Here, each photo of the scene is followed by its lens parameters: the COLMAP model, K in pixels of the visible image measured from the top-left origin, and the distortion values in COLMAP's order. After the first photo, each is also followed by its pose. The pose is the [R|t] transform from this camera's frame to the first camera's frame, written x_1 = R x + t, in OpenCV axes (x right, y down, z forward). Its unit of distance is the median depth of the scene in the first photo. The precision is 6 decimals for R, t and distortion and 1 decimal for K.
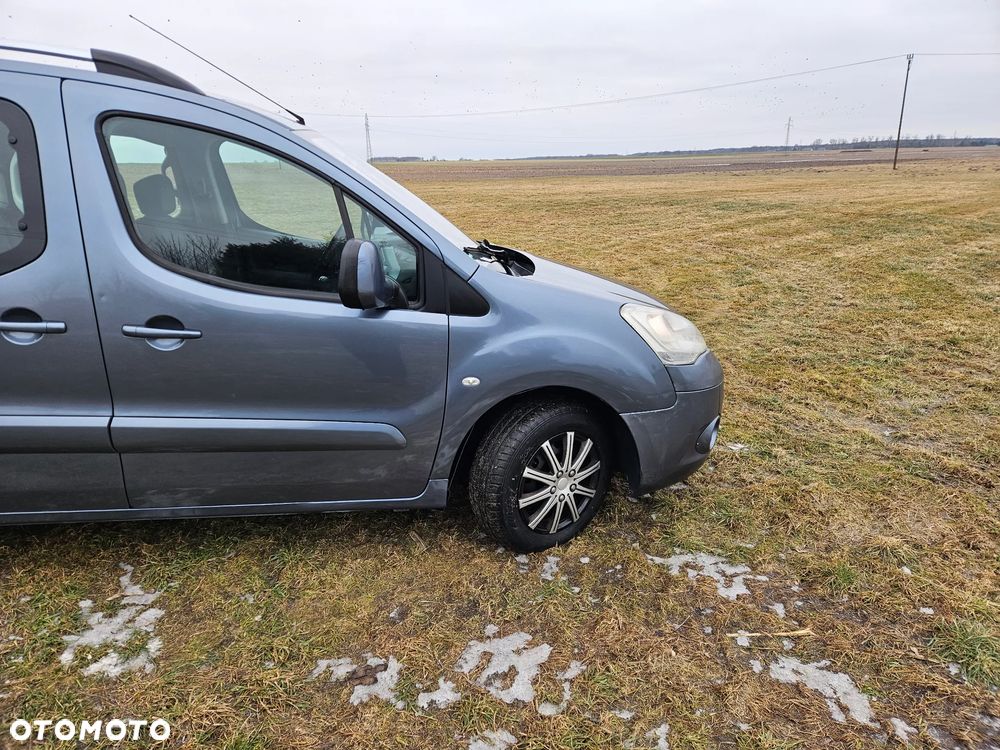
lens RADIAL K [[665.5, 0, 502.2], [0, 665.5, 369.8], [0, 0, 1]] dist [0.084559, -0.070078]
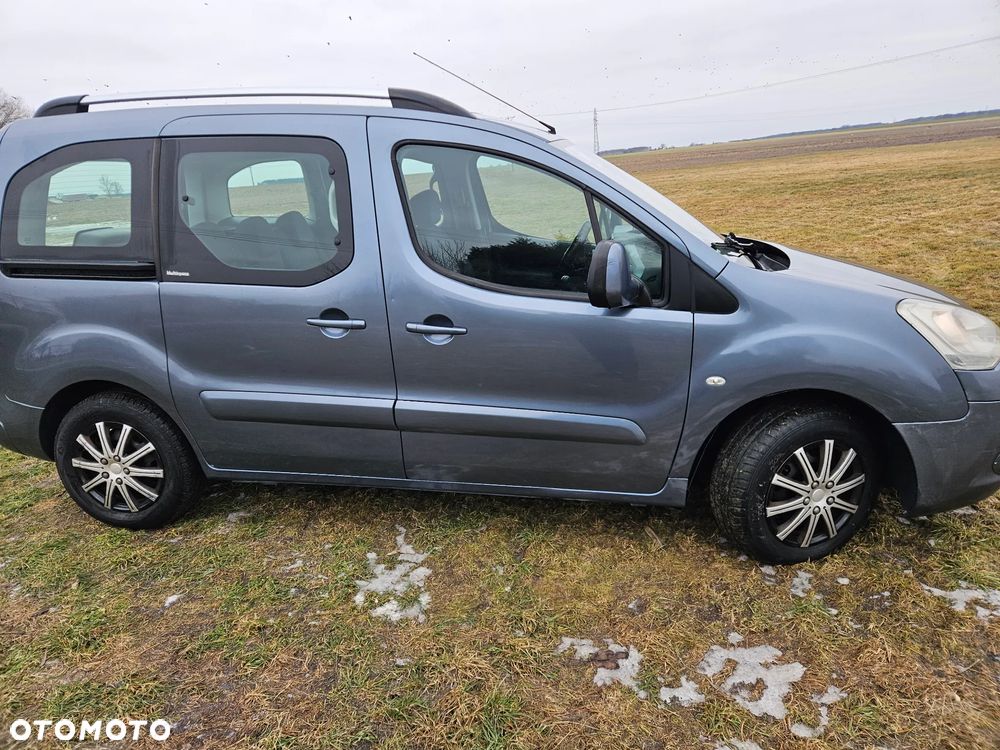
lens RADIAL K [[665.5, 0, 491.7], [0, 665.5, 364.7], [0, 0, 1]] dist [0.089935, -0.077243]
pose [[0.942128, 0.027069, -0.334159, -0.029188], [-0.026256, 0.999631, 0.006949, -0.004602], [0.334224, 0.002226, 0.942491, -0.037400]]
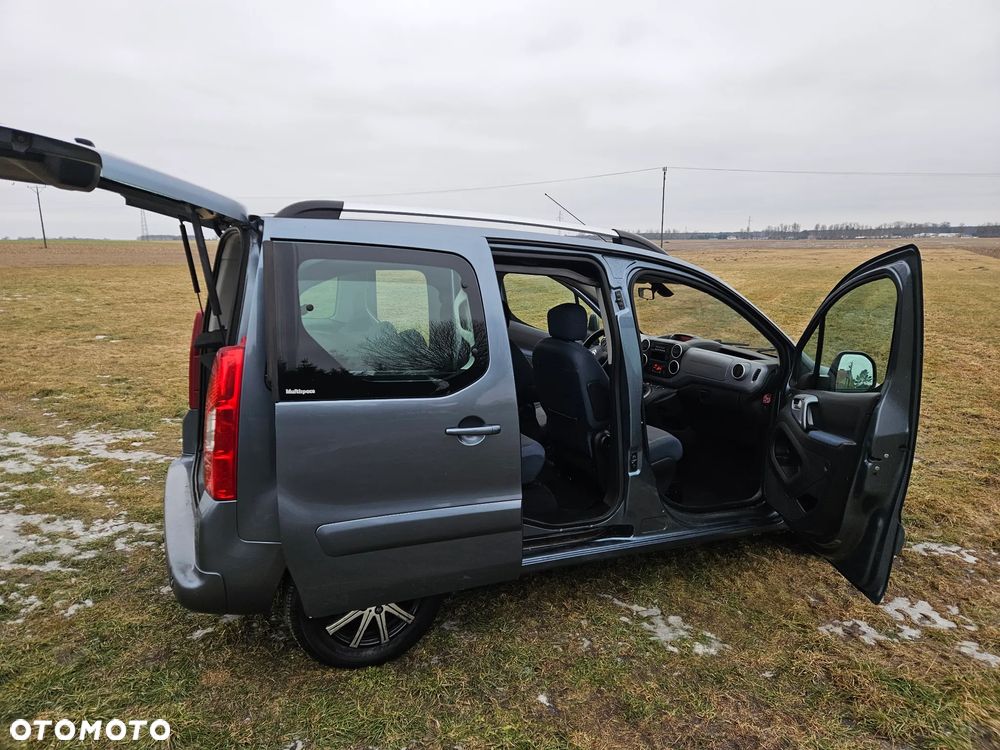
lens RADIAL K [[665.5, 0, 502.2], [0, 665.5, 369.8], [0, 0, 1]] dist [0.084559, -0.070078]
pose [[0.955321, -0.041641, 0.292622, -1.195478], [0.075477, 0.991571, -0.105307, -0.027526], [-0.285771, 0.122688, 0.950412, -0.267304]]
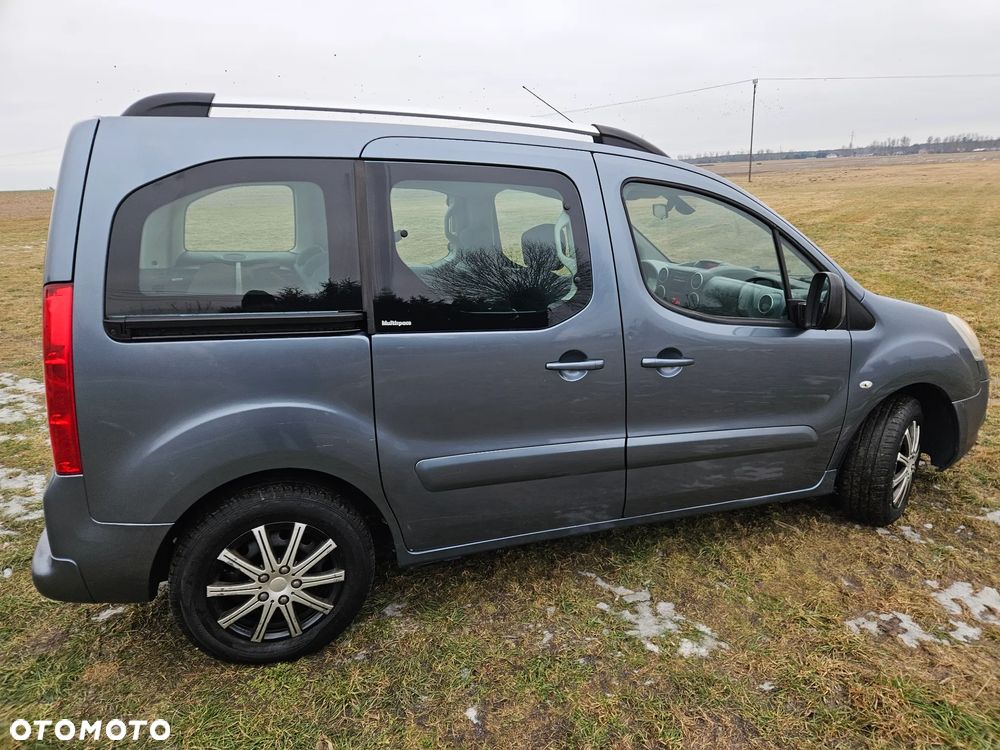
lens RADIAL K [[667.7, 0, 513.3], [0, 667.7, 371.0], [0, 0, 1]] dist [0.078974, -0.065670]
pose [[0.979349, -0.078333, 0.186388, -0.918216], [0.082809, 0.996431, -0.016341, -0.040212], [-0.184442, 0.031438, 0.982340, -0.087534]]
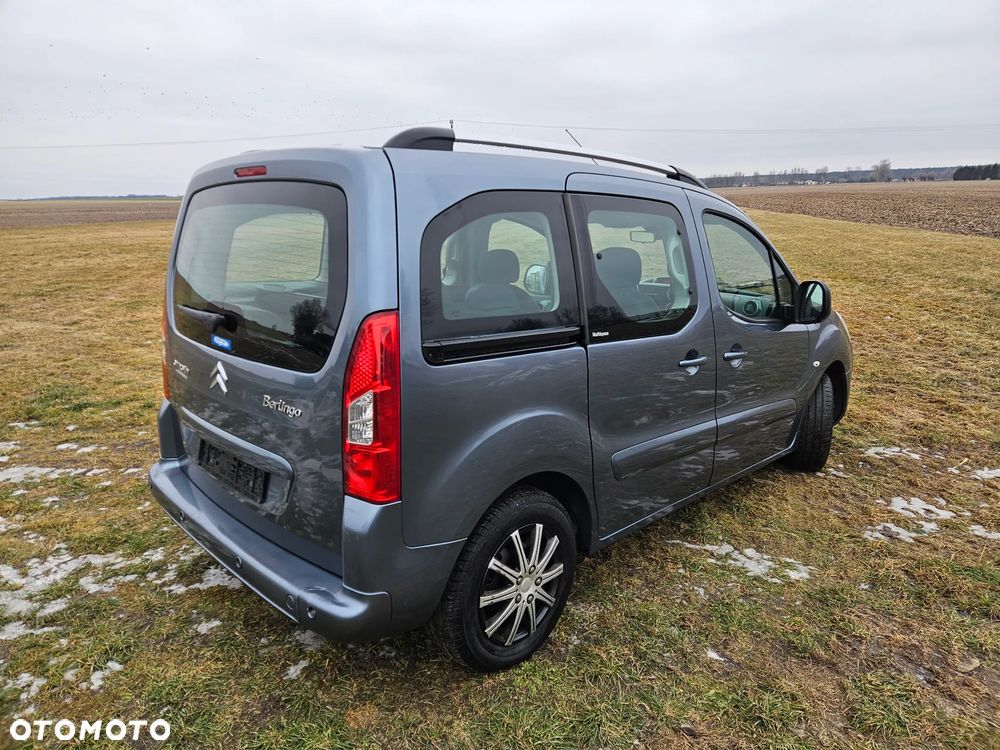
lens RADIAL K [[665.5, 0, 502.2], [0, 665.5, 369.8], [0, 0, 1]] dist [0.084559, -0.070078]
pose [[0.815193, -0.148689, 0.559779, -1.621418], [0.180441, 0.983585, -0.001513, -0.105309], [-0.550365, 0.102240, 0.828641, 0.069054]]
